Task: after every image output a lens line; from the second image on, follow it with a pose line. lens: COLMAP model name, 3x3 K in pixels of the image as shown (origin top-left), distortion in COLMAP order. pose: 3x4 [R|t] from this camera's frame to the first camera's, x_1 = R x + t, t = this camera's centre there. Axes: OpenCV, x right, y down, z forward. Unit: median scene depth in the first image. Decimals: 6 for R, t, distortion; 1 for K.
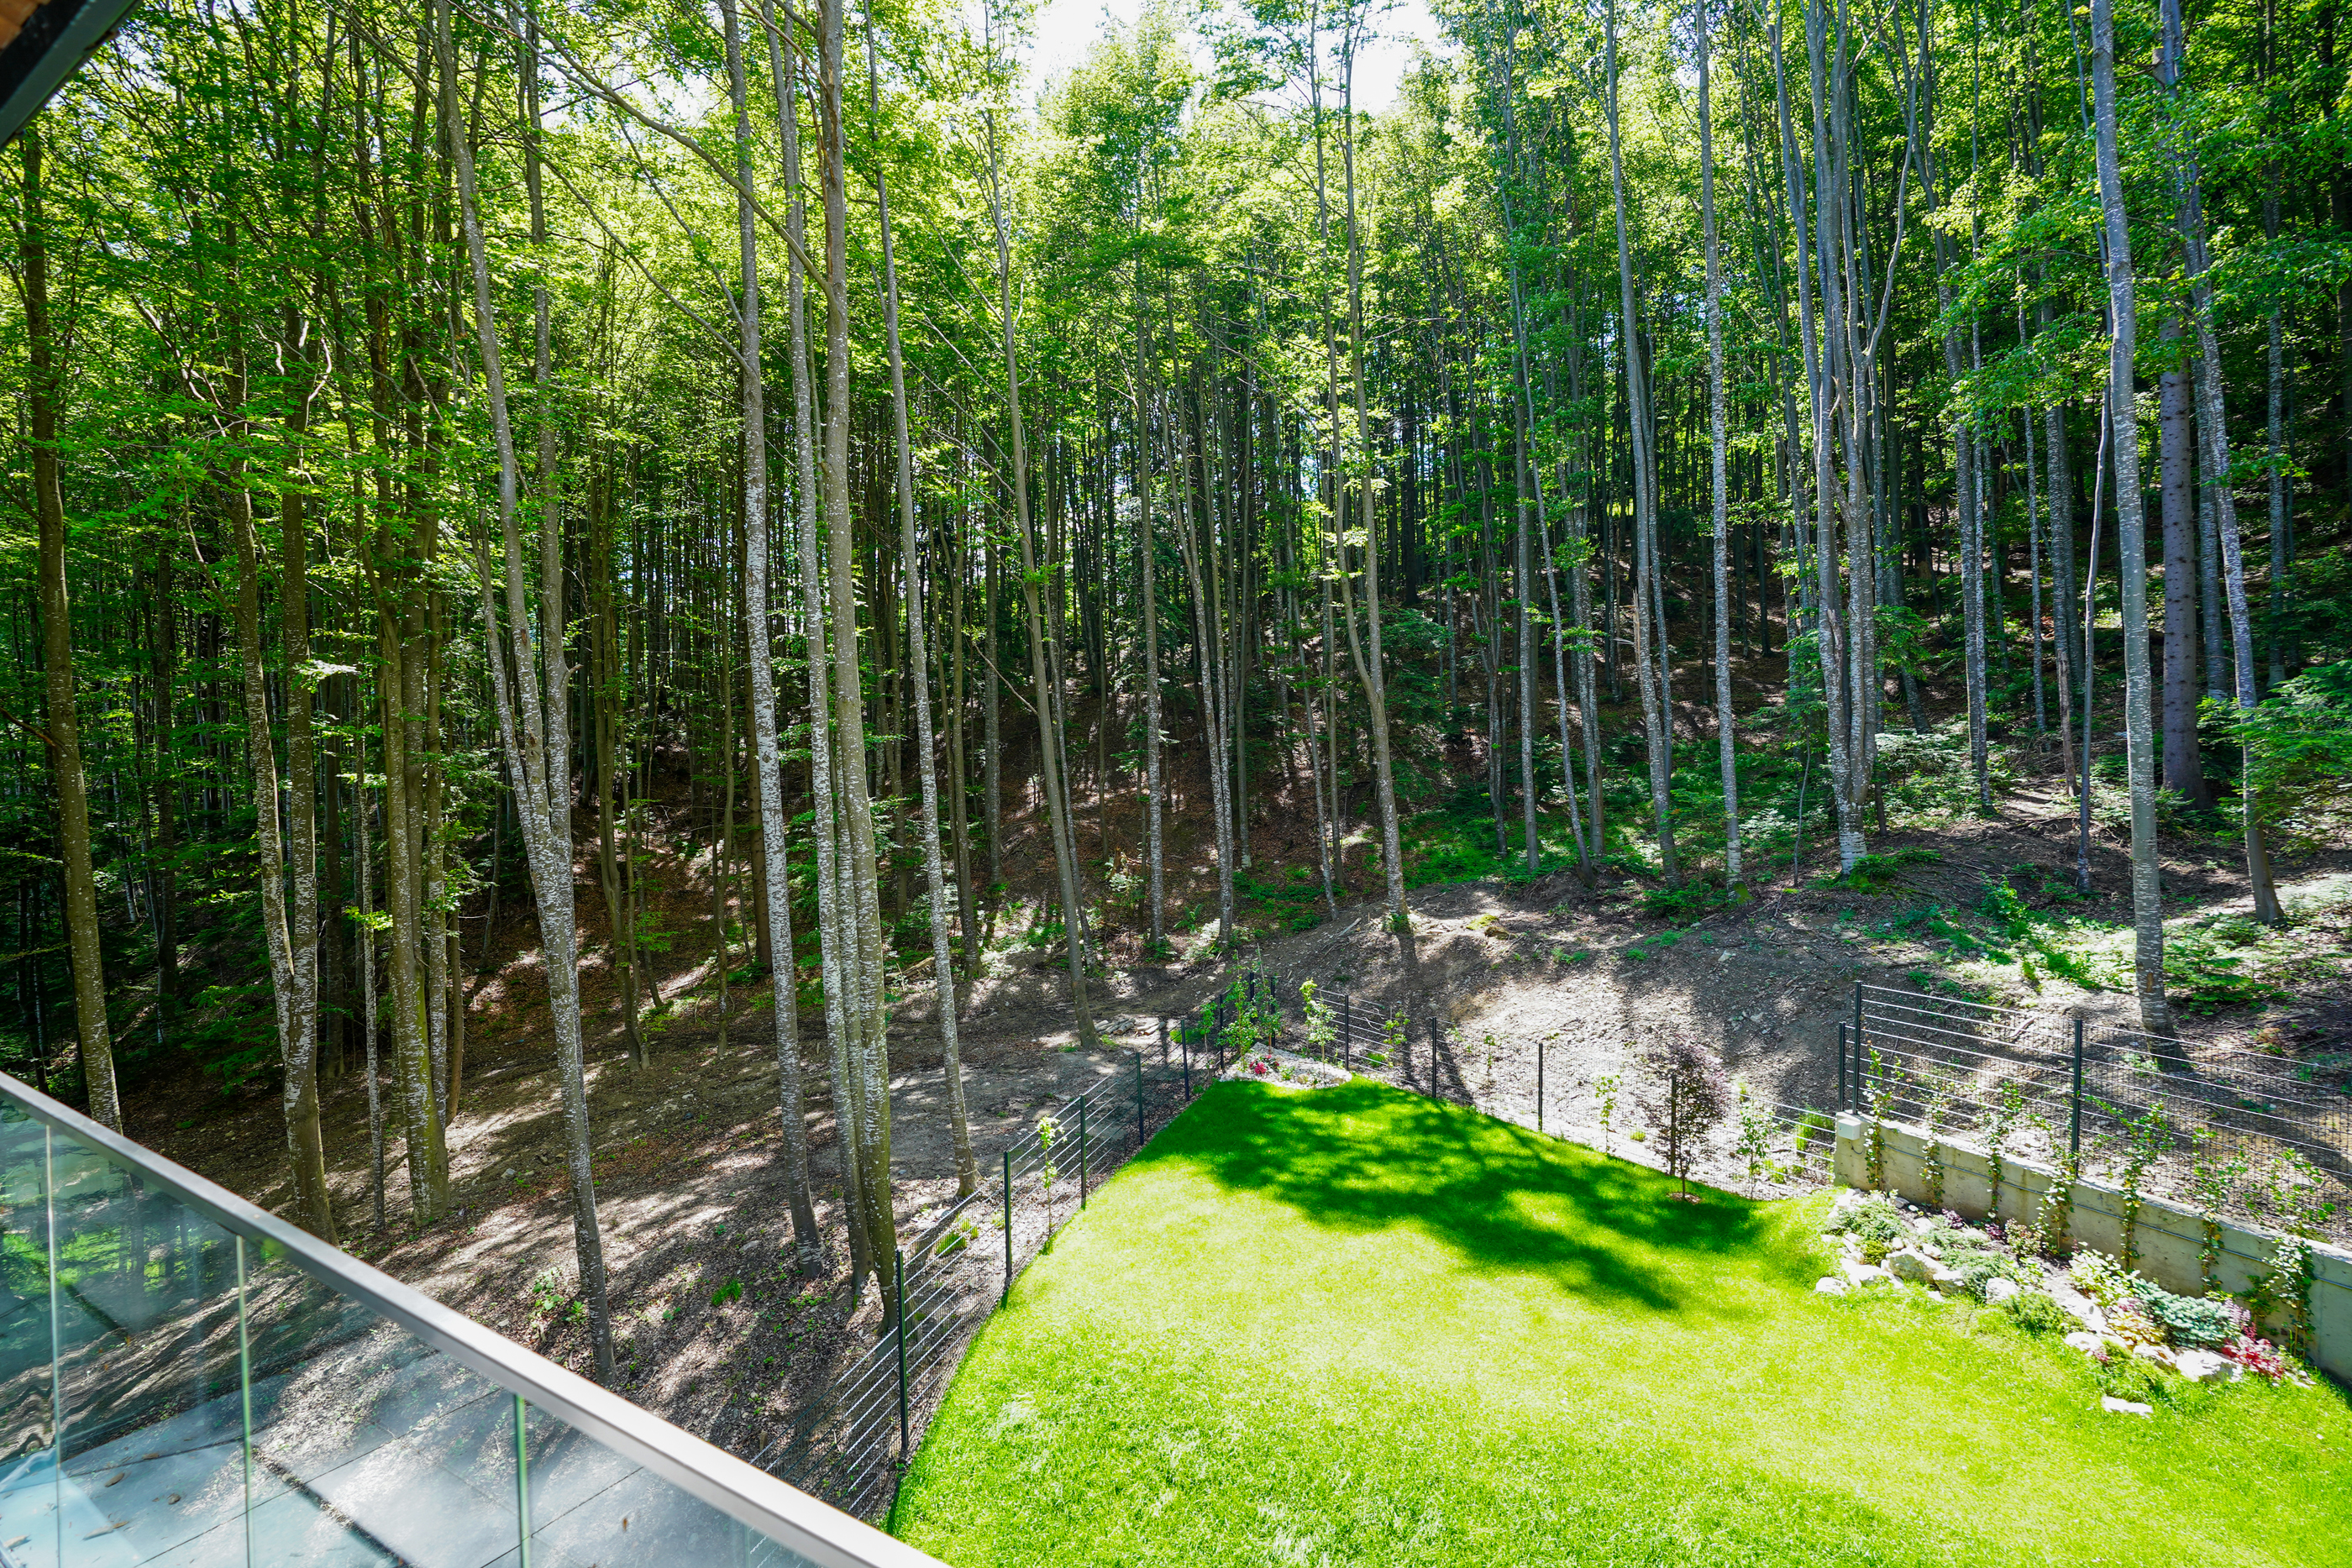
lens RADIAL K [[1084.9, 0, 1157.9], [0, 1084.9, 785.0], [0, 0, 1]] dist [-0.069019, 0.025821]
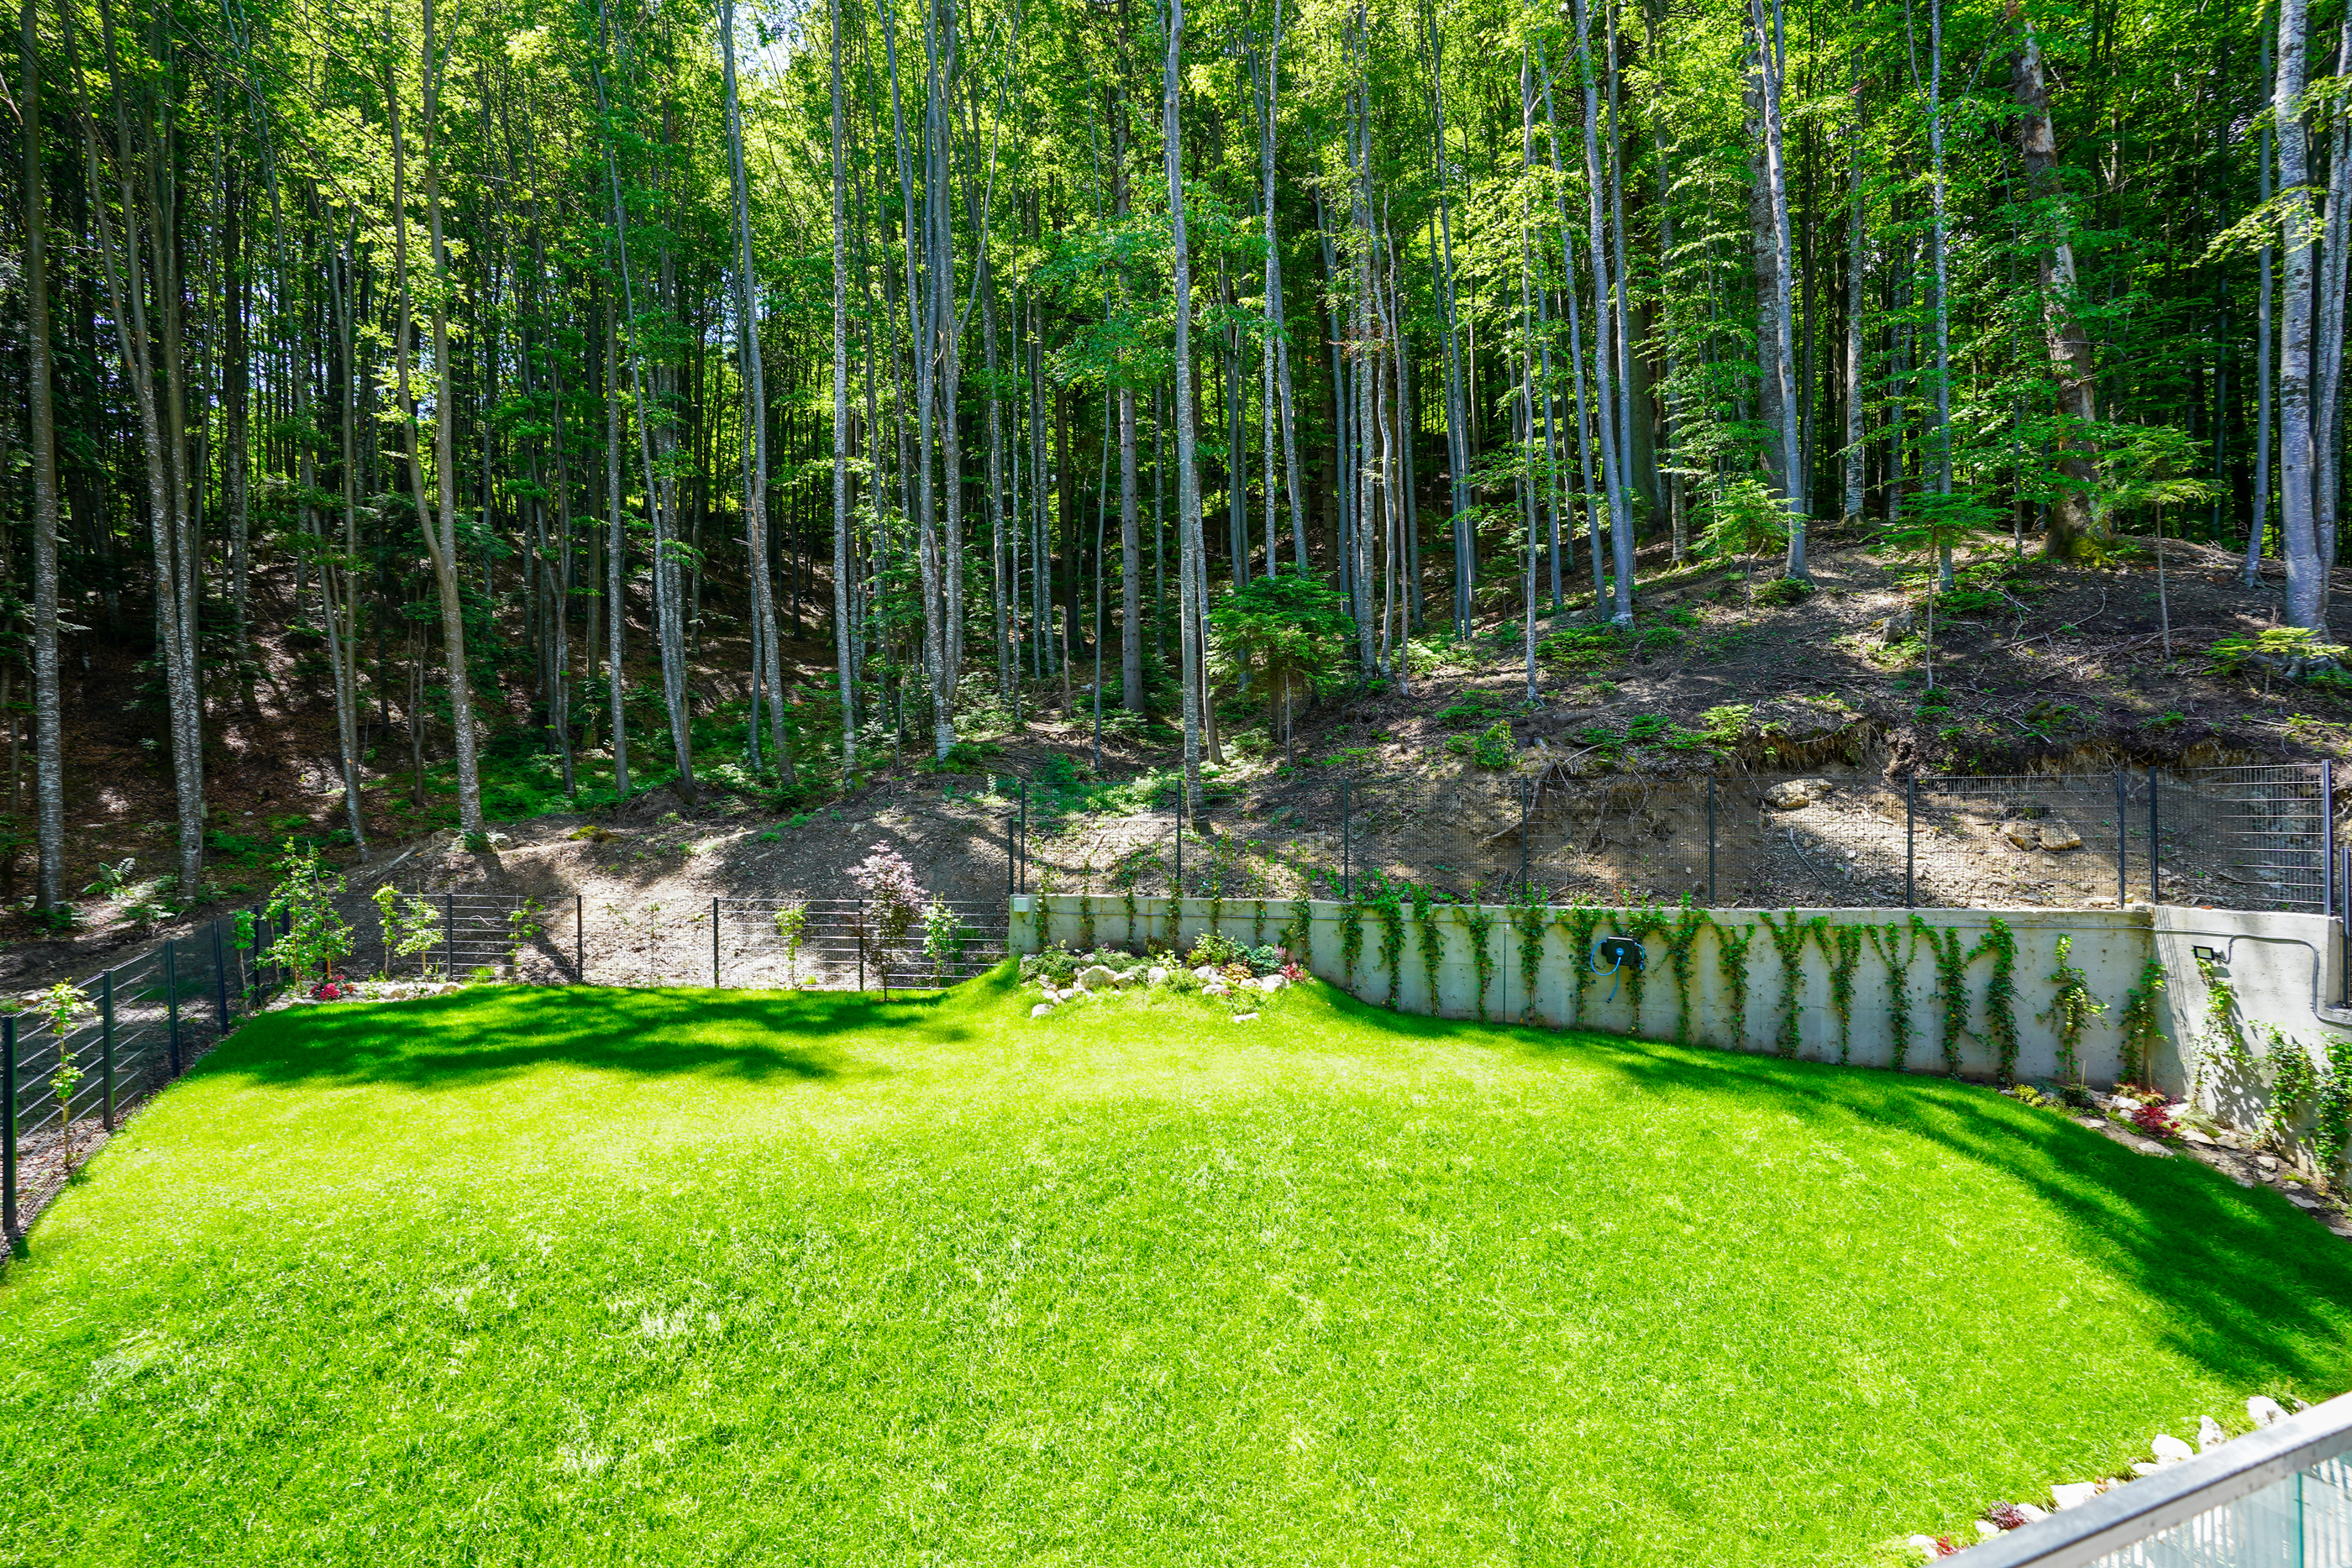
lens RADIAL K [[1084.9, 0, 1161.7], [0, 1084.9, 784.0], [0, 0, 1]] dist [-0.069019, 0.025821]
pose [[0.622562, 0.015791, 0.782411, -0.171200], [0.009899, 0.999558, -0.028050, 0.204095], [-0.782508, 0.025208, 0.622130, 0.111060]]
